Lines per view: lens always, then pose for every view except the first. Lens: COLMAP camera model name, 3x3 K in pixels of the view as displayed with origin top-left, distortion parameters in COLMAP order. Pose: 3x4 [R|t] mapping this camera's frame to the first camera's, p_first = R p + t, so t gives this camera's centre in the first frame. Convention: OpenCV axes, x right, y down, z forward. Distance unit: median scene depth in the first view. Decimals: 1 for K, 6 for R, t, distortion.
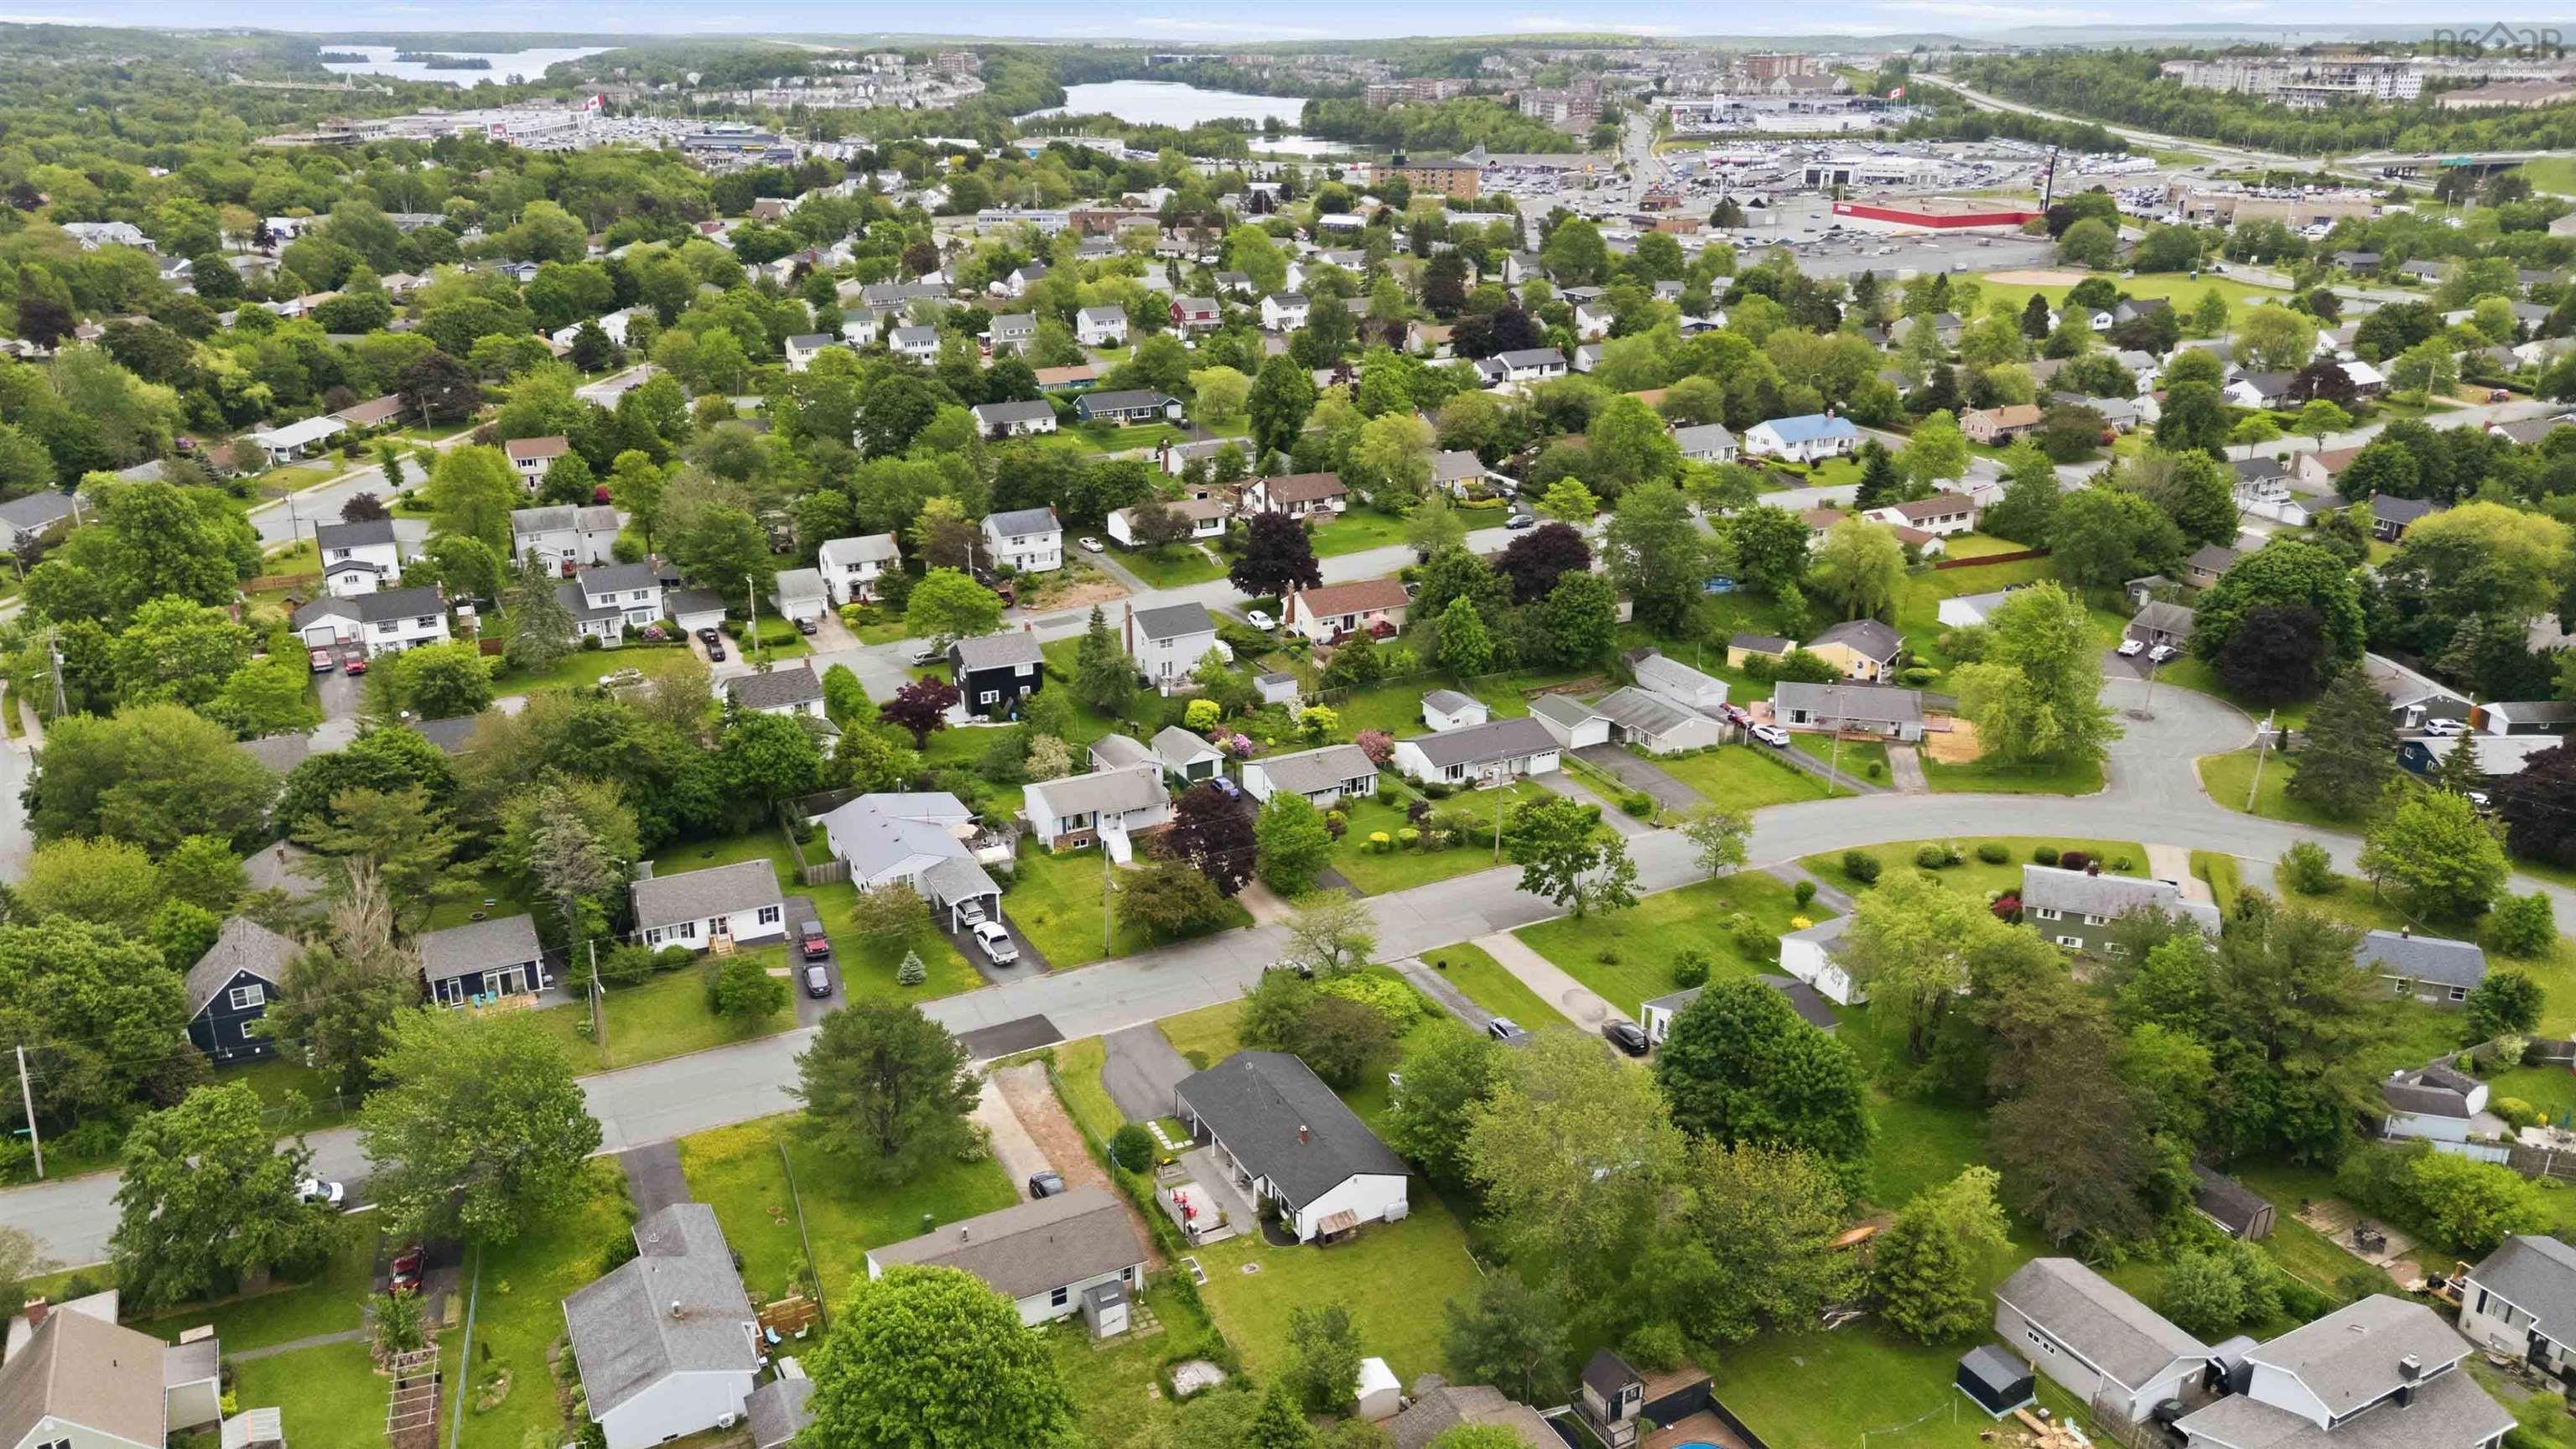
lens RADIAL K [[1862.8, 0, 1310.5], [0, 1862.8, 724.2], [0, 0, 1]] dist [0.090674, -0.097020]
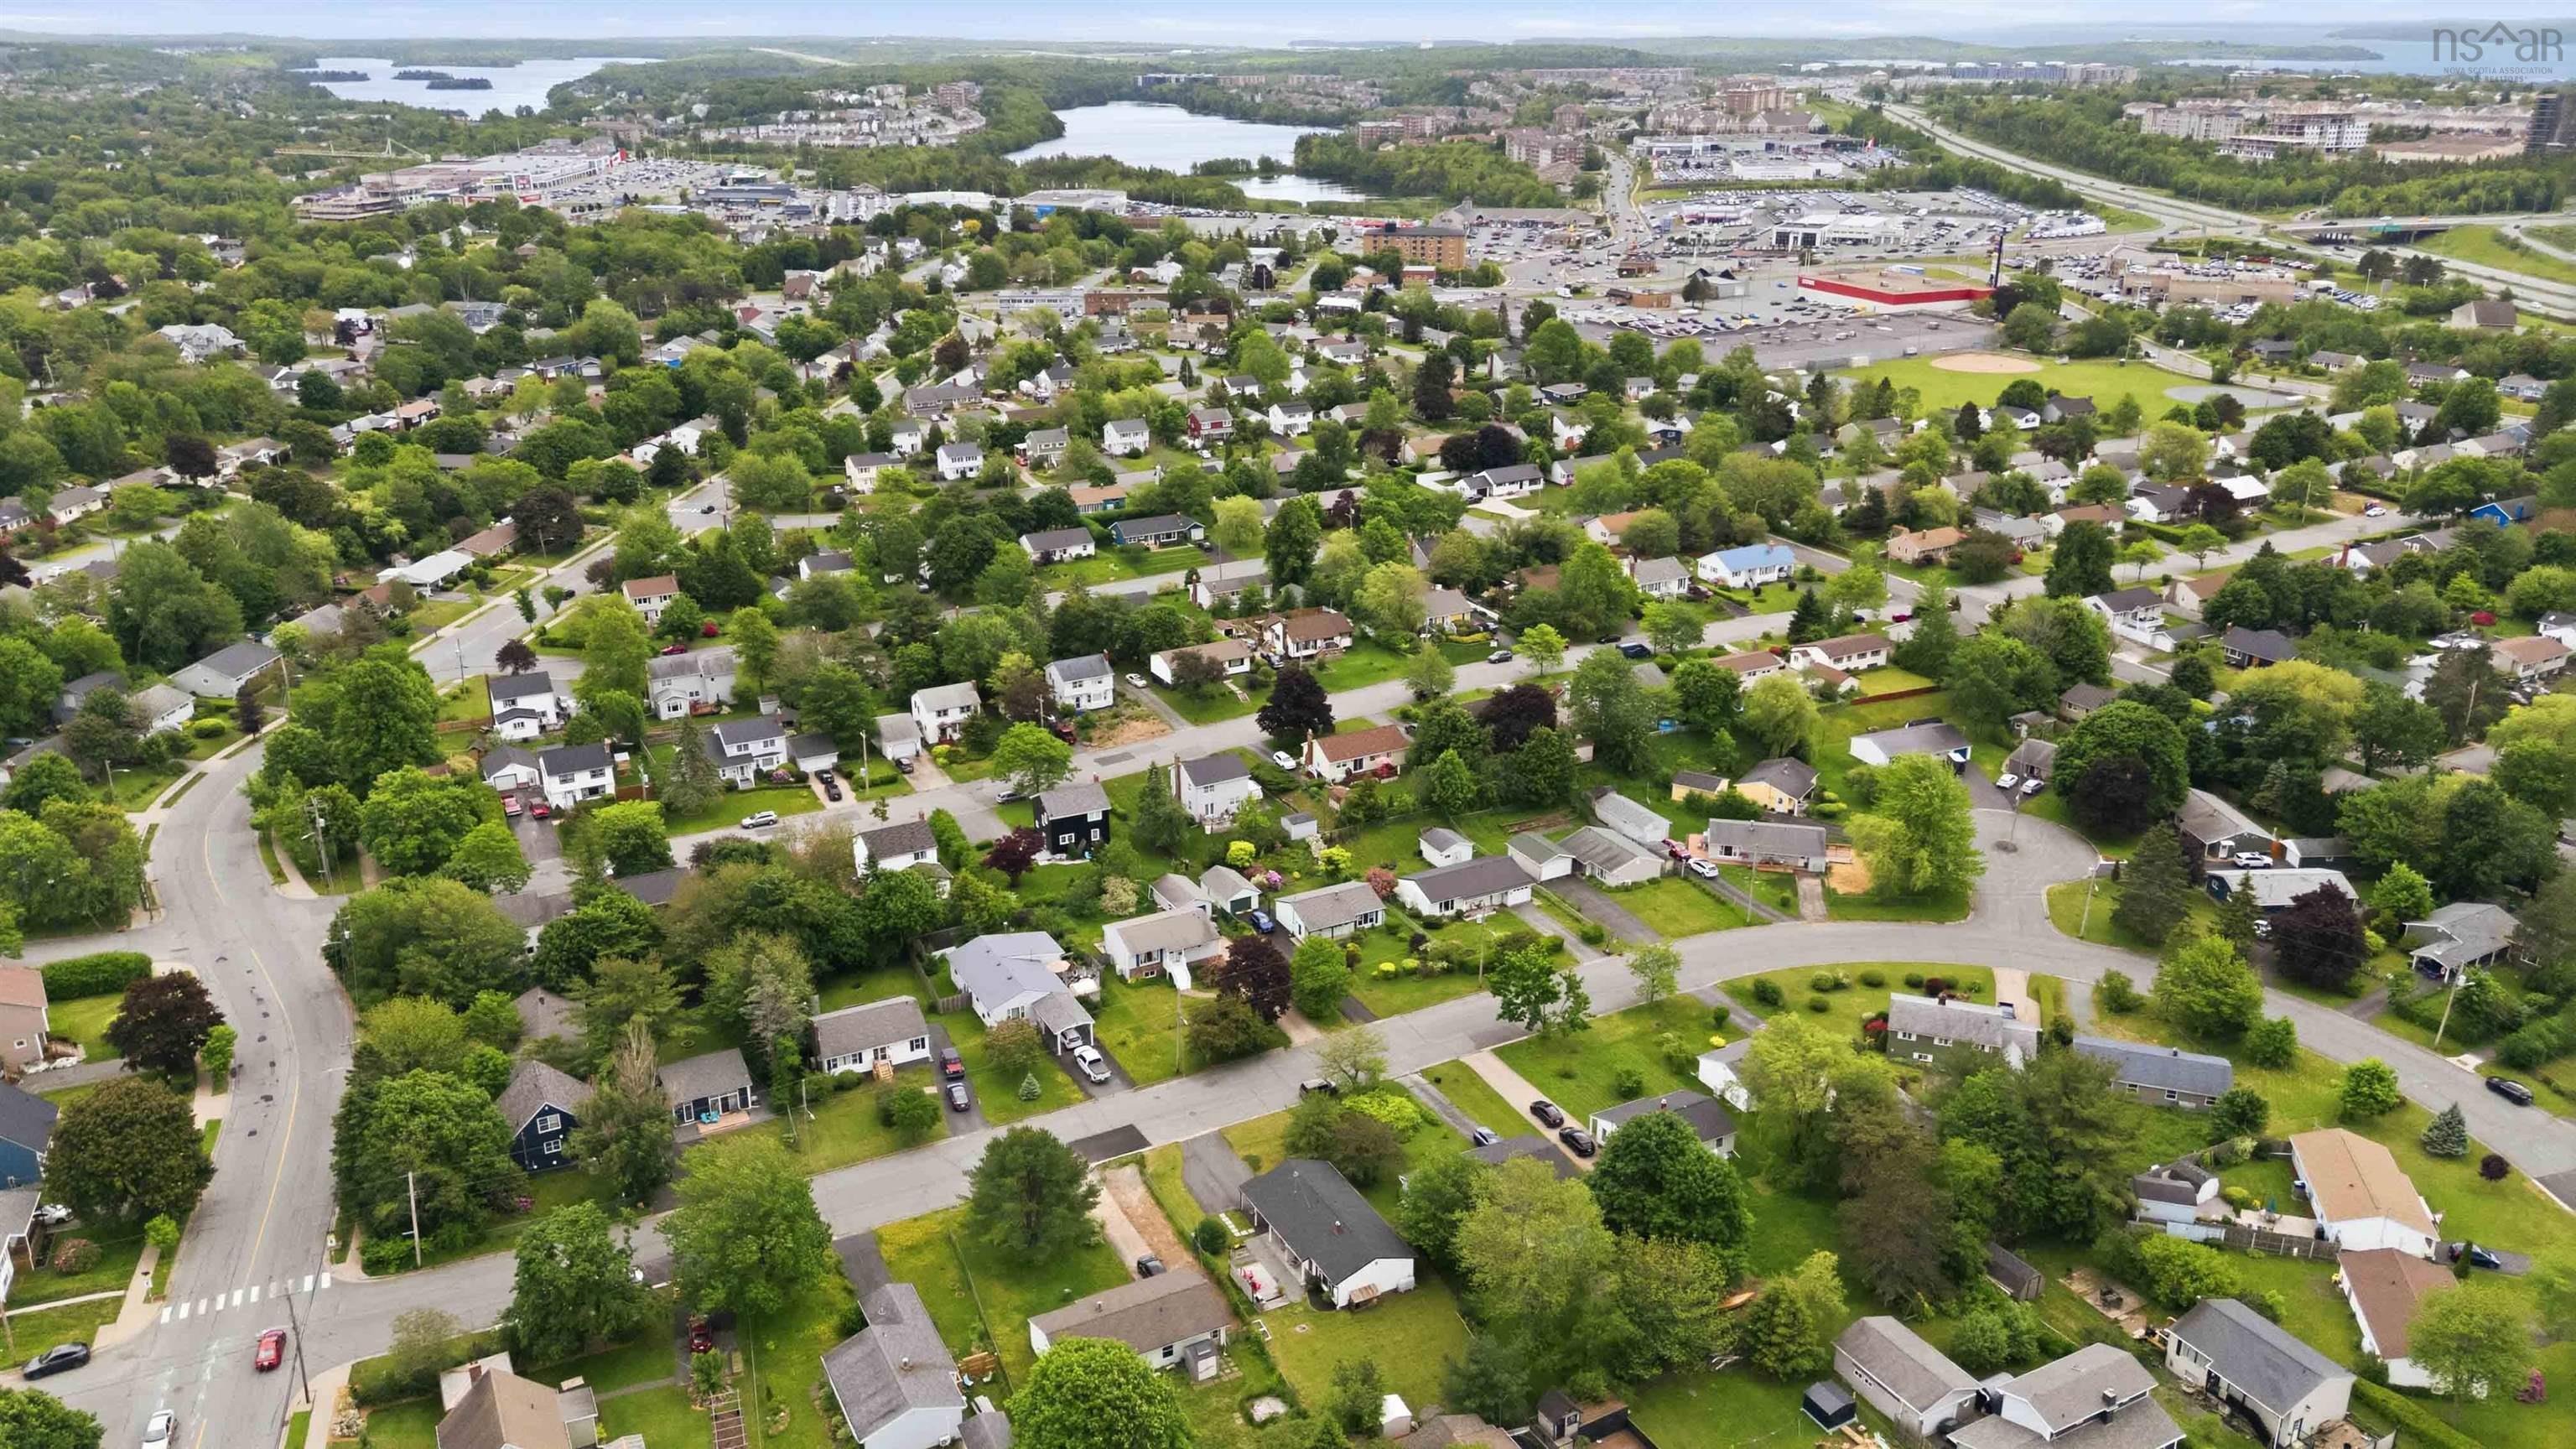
lens RADIAL K [[1862.8, 0, 1310.5], [0, 1862.8, 724.2], [0, 0, 1]] dist [0.090674, -0.097020]
pose [[0.999973, -0.005995, 0.004171, -0.015329], [0.005983, 0.999978, 0.002918, -0.086272], [-0.004189, -0.002893, 0.999987, -0.208784]]
